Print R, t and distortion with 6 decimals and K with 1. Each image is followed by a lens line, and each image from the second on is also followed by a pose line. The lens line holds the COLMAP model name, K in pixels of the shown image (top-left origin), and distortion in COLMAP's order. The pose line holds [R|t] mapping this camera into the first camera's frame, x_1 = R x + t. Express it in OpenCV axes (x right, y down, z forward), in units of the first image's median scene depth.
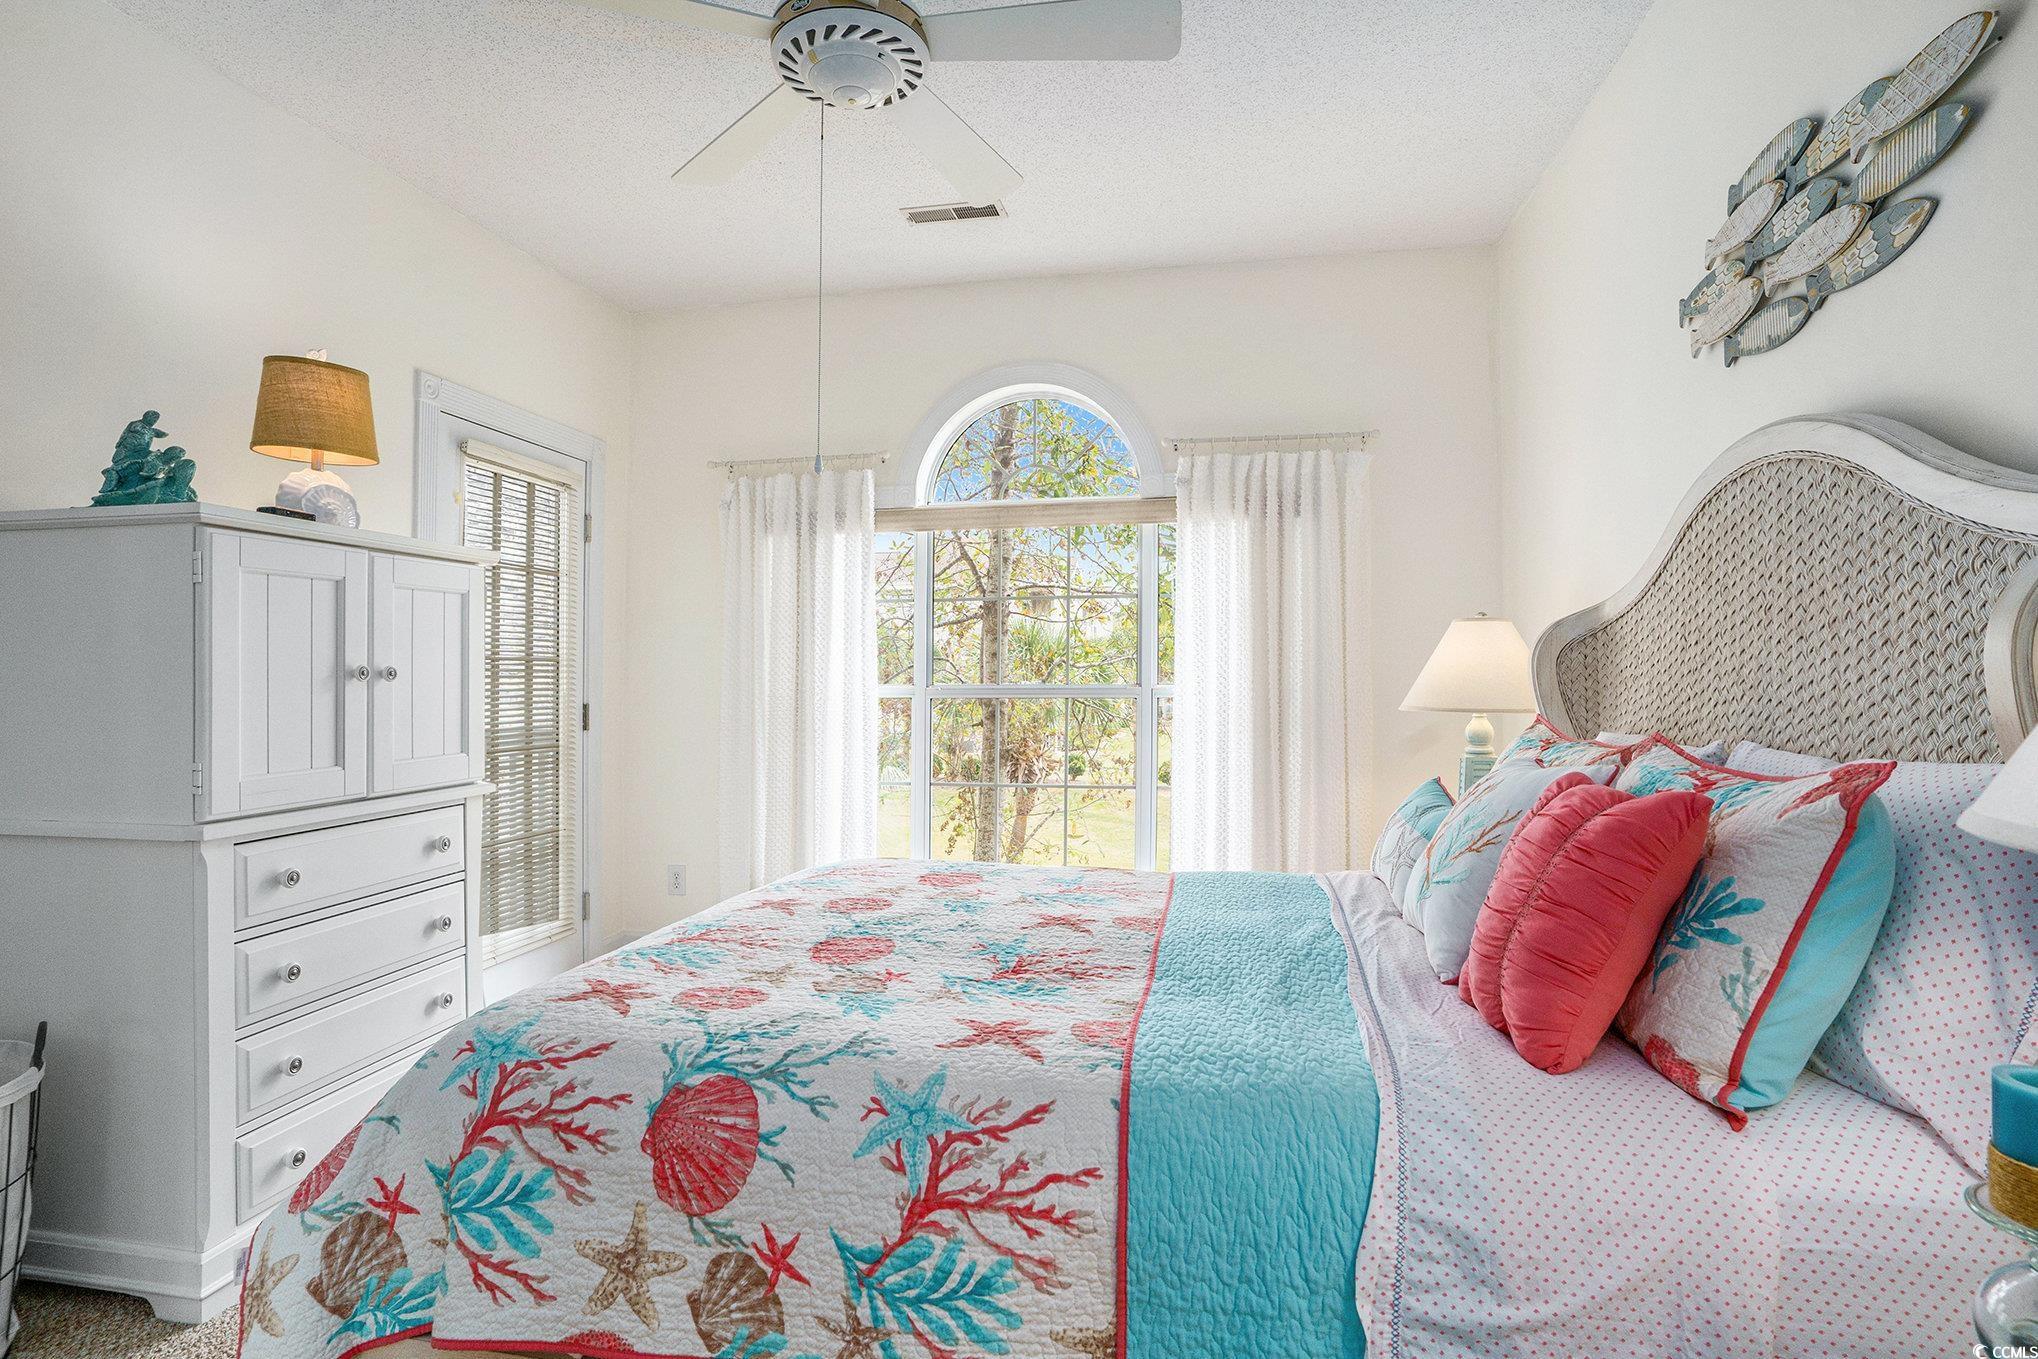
lens RADIAL K [[1039.6, 0, 1037.4], [0, 1039.6, 684.8], [0, 0, 1]] dist [-0.087721, 0.036307]
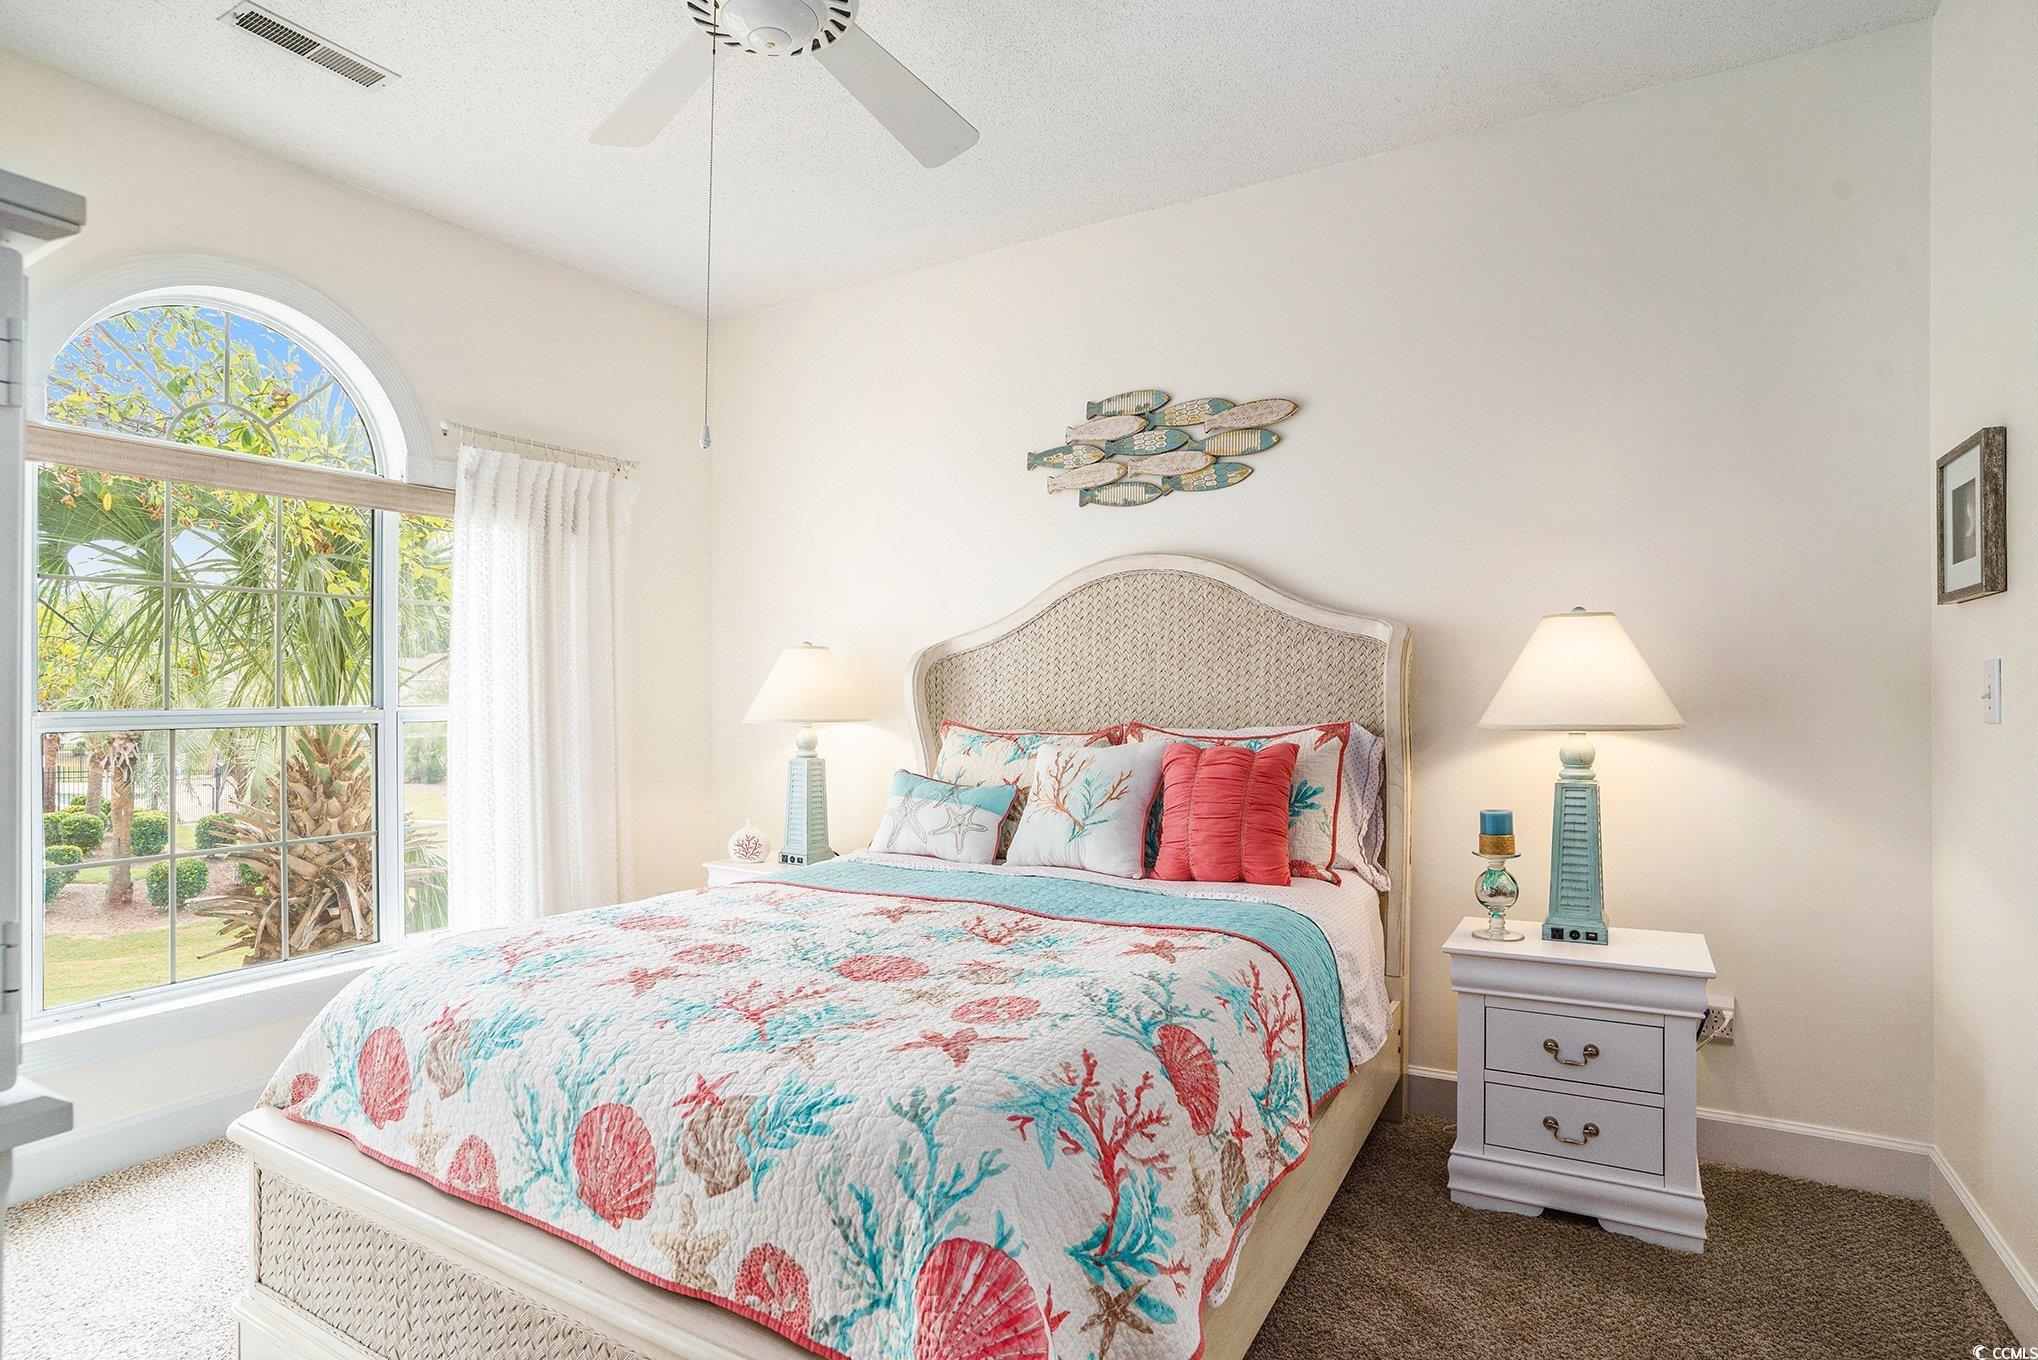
lens RADIAL K [[1039.6, 0, 1037.4], [0, 1039.6, 685.3], [0, 0, 1]] dist [-0.087721, 0.036307]
pose [[0.330134, 0.002962, 0.943929, -1.405429], [0.016818, 0.999818, -0.009019, -0.001821], [-0.943784, 0.018853, 0.330025, 0.703618]]
